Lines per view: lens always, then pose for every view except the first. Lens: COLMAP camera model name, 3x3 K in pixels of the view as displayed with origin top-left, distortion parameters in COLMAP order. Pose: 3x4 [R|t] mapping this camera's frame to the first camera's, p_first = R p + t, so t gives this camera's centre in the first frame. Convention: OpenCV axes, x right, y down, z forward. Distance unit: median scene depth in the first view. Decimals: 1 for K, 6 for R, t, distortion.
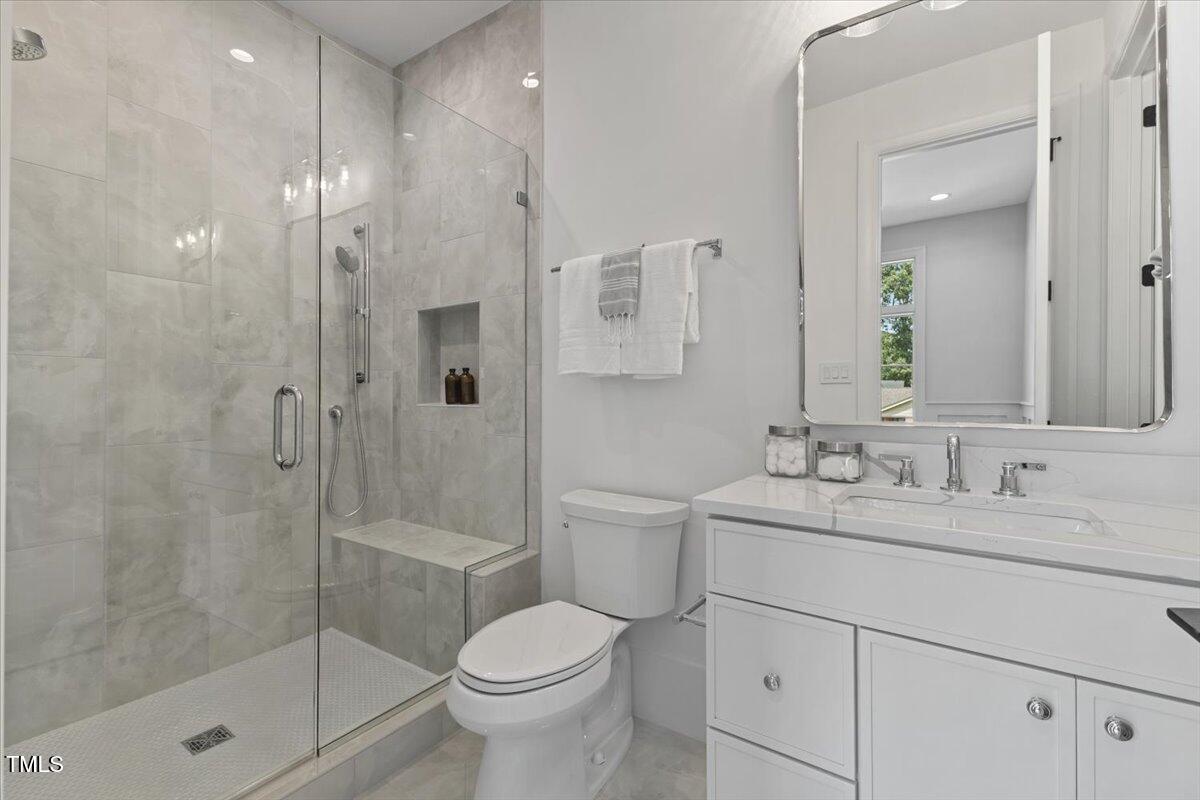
lens RADIAL K [[517.9, 0, 607.9], [0, 517.9, 394.0], [0, 0, 1]] dist [0.000667, -0.000706]
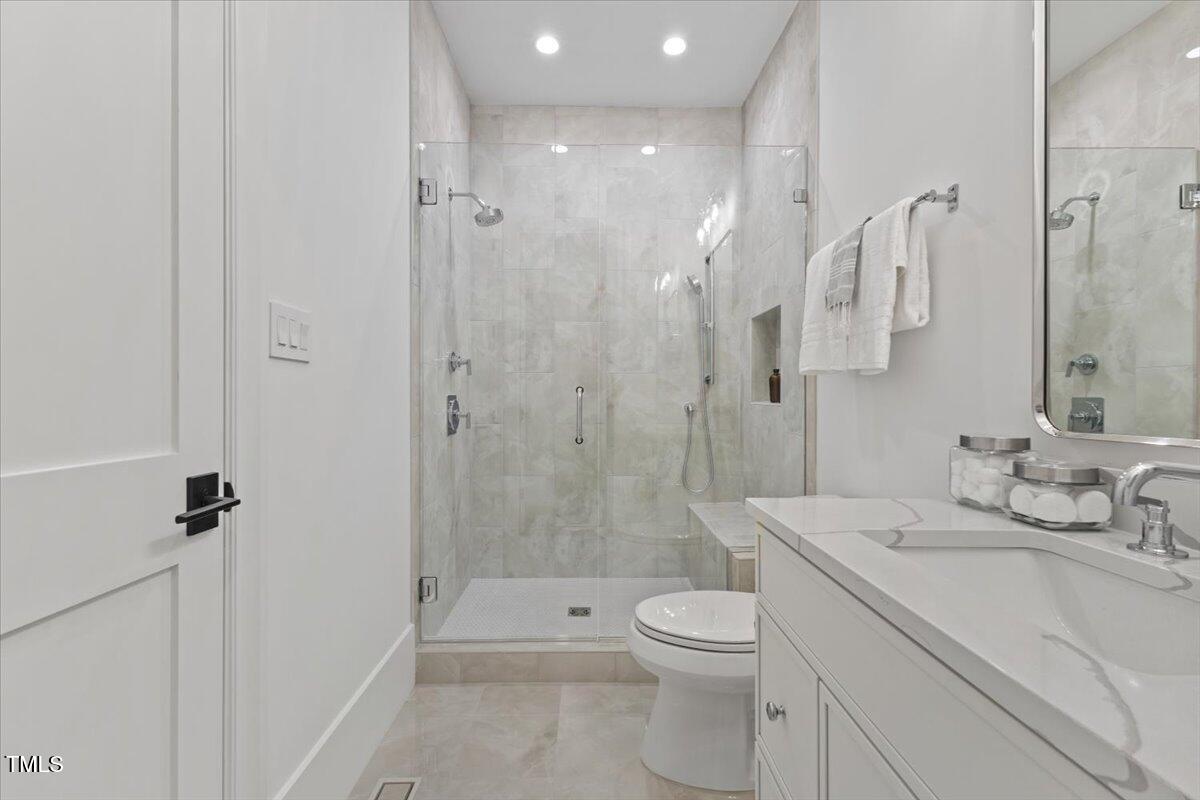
lens RADIAL K [[517.9, 0, 607.2], [0, 517.9, 399.0], [0, 0, 1]] dist [0.000667, -0.000706]
pose [[0.578143, 0.006602, -0.815909, 0.503524], [0.000745, 0.999963, 0.008619, 0.003504], [0.815935, -0.005591, 0.578116, 0.141451]]
